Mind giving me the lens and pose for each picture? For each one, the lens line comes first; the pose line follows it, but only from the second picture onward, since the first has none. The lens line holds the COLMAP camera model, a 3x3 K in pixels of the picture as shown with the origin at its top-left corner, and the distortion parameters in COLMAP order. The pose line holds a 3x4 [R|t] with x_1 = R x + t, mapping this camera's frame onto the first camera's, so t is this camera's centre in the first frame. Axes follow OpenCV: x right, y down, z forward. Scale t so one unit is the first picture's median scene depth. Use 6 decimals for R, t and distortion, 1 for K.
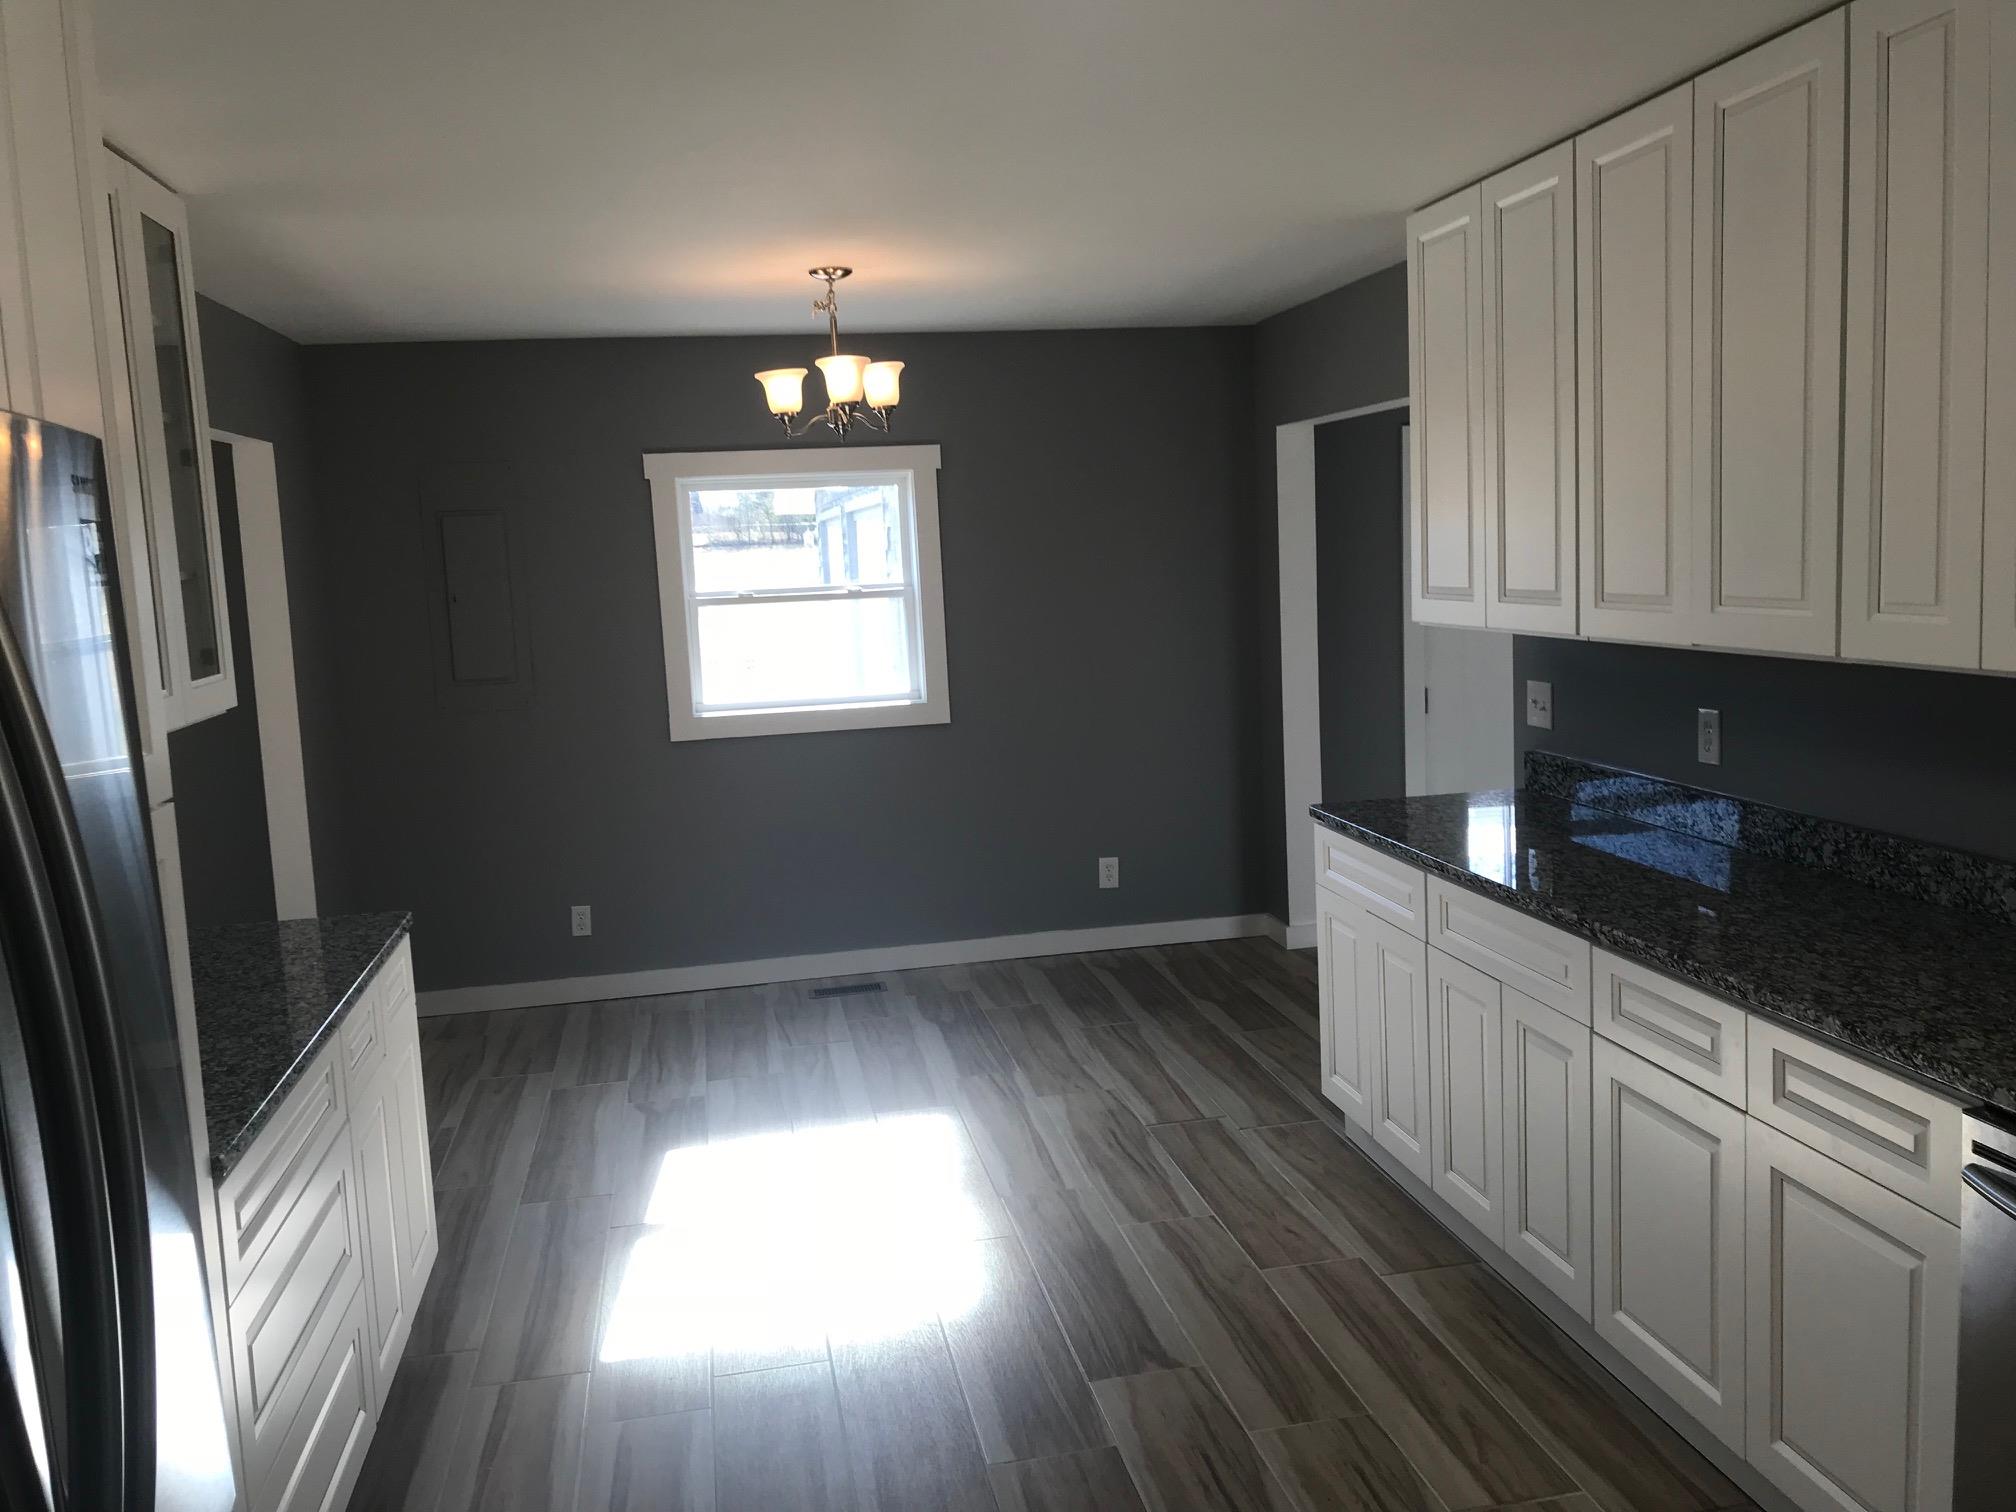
lens RADIAL K [[1578.6, 0, 1023.3], [0, 1578.6, 714.2], [0, 0, 1]] dist [-0.005891, -0.000229]
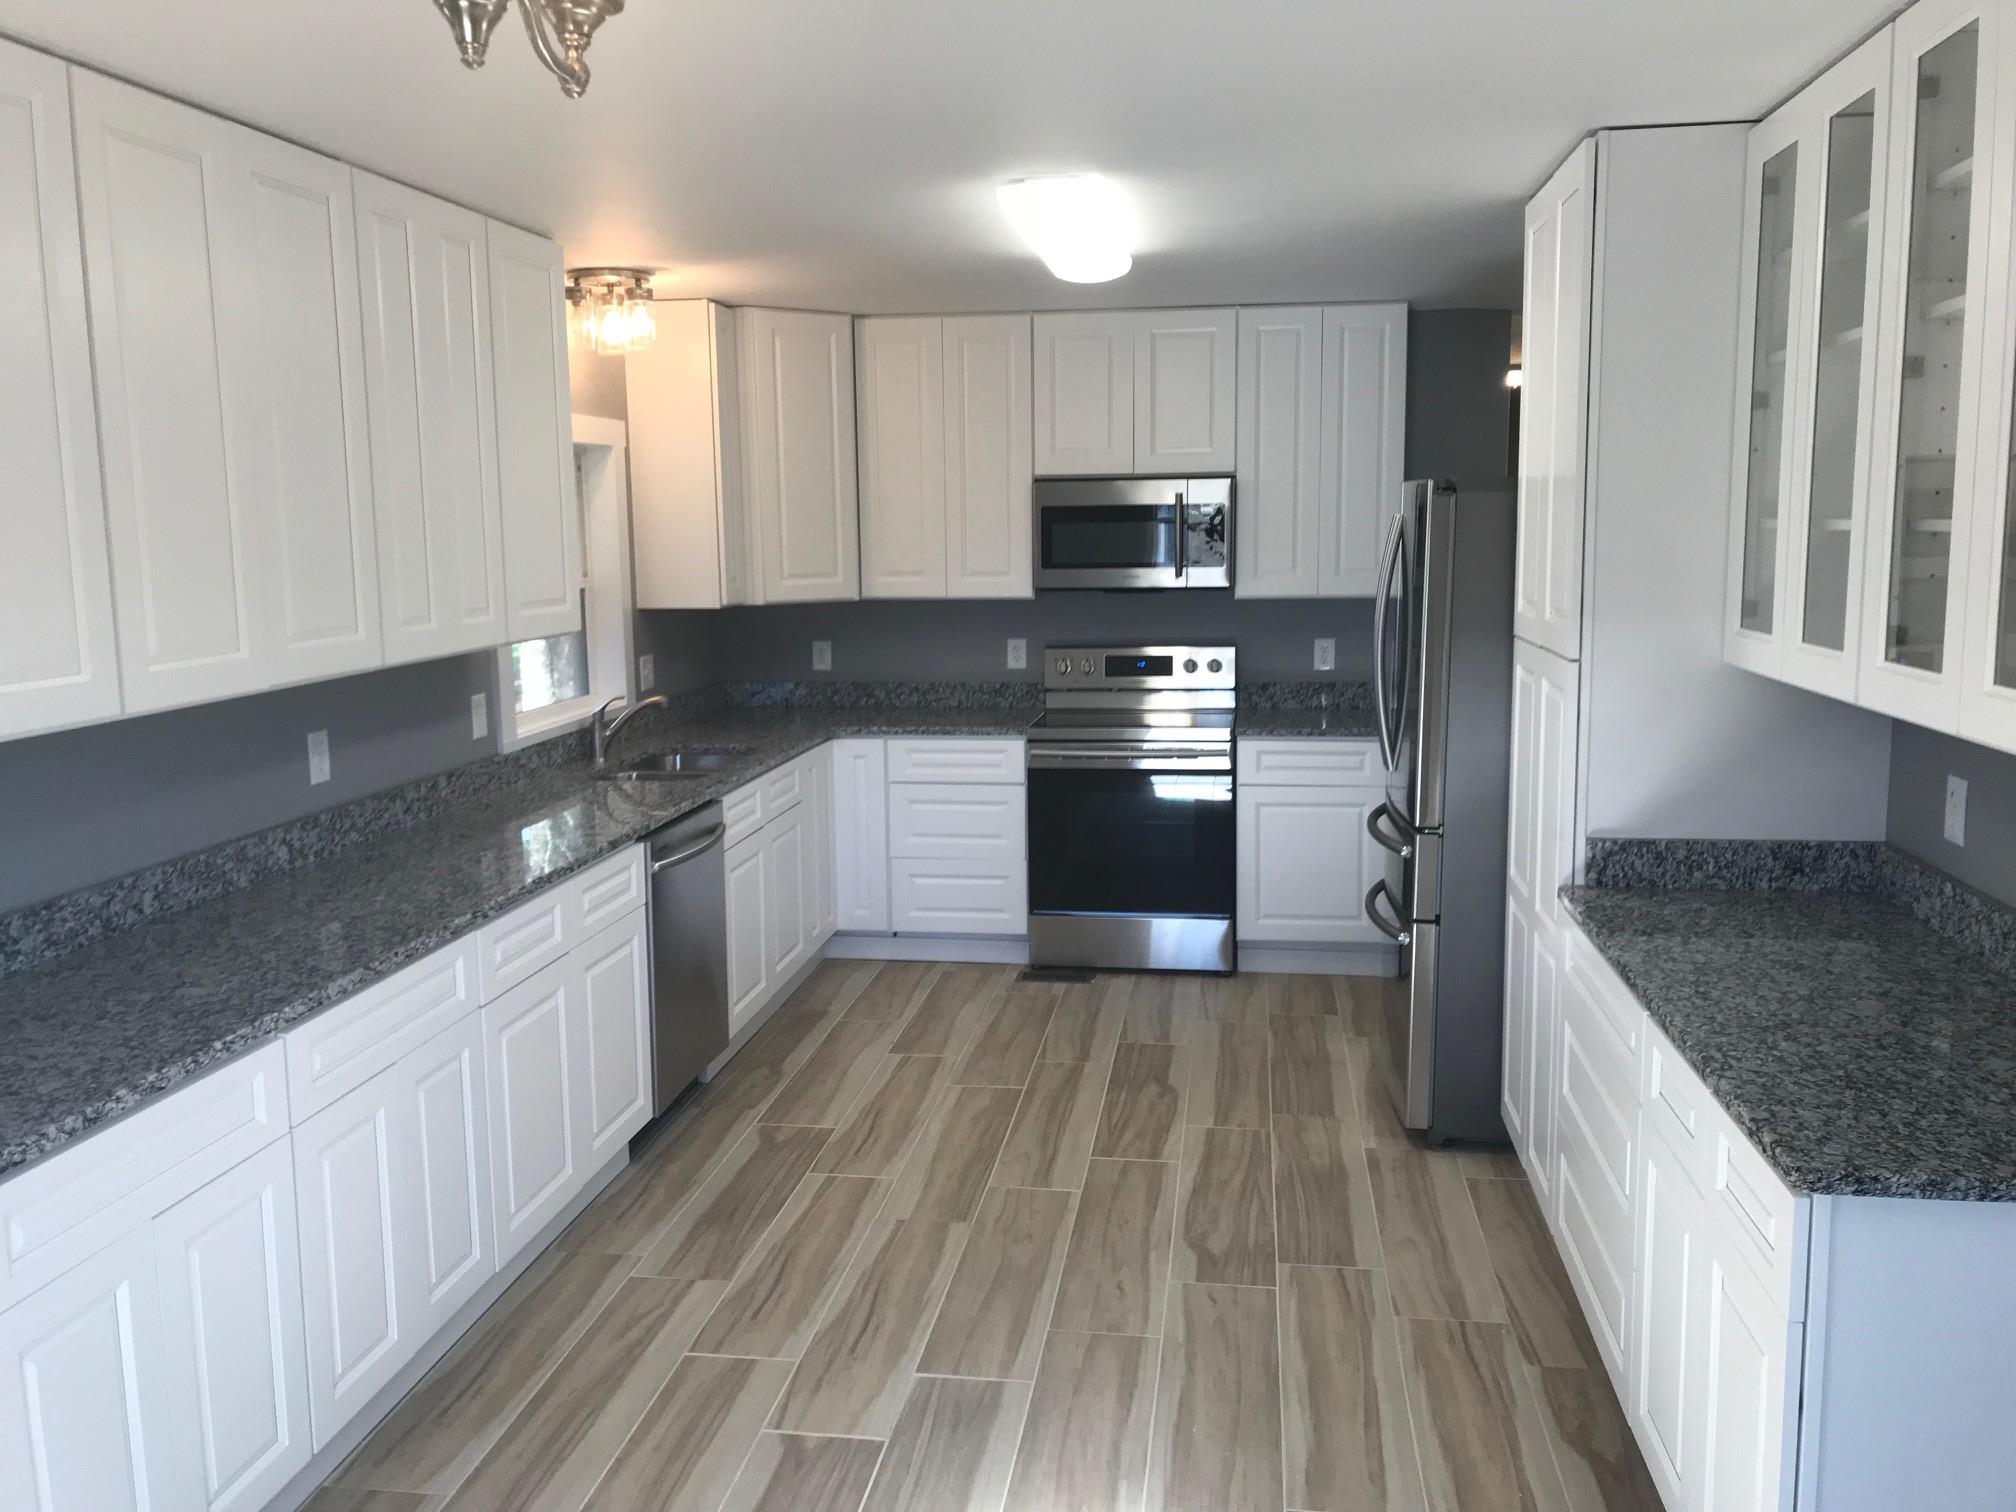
lens RADIAL K [[1578.6, 0, 999.7], [0, 1578.6, 756.9], [0, 0, 1]] dist [-0.005891, -0.000229]
pose [[-0.934618, 0.007993, 0.355563, -0.370181], [0.097002, 0.967573, 0.233223, -0.190782], [-0.342169, 0.252465, -0.905087, 1.768526]]
